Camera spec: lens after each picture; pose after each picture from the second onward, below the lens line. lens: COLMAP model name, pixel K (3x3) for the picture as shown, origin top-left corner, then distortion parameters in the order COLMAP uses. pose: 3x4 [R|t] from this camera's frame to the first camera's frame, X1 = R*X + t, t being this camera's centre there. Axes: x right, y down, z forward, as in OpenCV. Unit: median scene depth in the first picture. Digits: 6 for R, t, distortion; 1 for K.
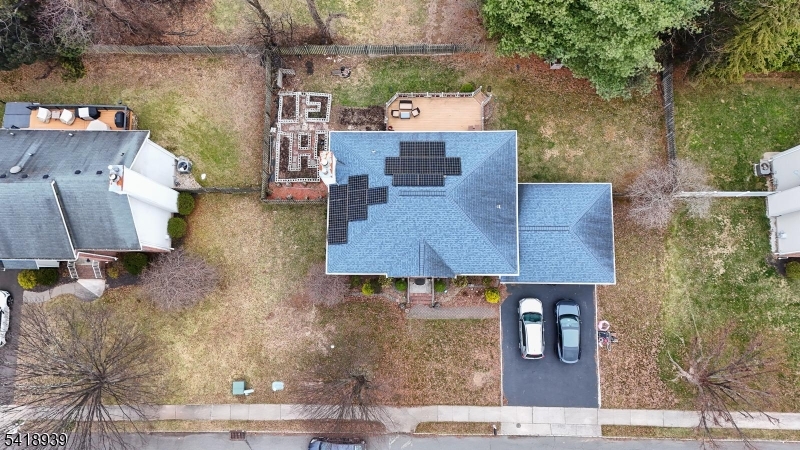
lens RADIAL K [[568.5, 0, 400.8], [0, 568.5, 219.0], [0, 0, 1]] dist [0.029168, -0.044497]
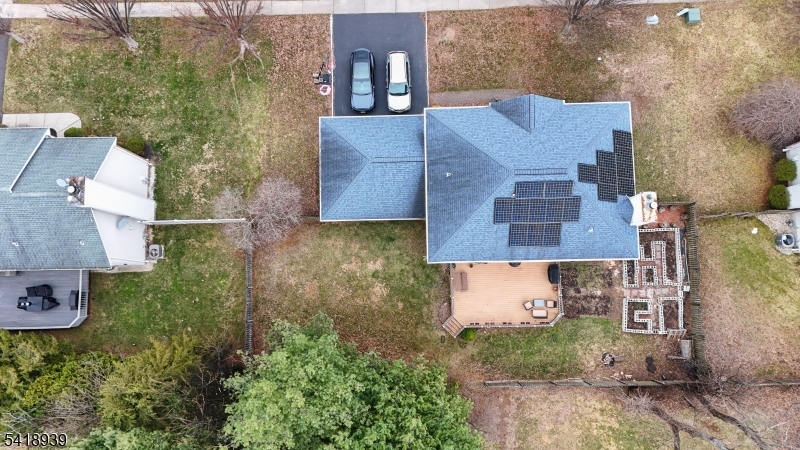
lens RADIAL K [[568.5, 0, 399.6], [0, 568.5, 224.2], [0, 0, 1]] dist [0.029168, -0.044497]
pose [[-0.997798, 0.032106, 0.058035, 0.173162], [-0.017661, -0.972048, 0.234118, -0.272254], [0.063929, 0.232578, 0.970474, 0.095632]]
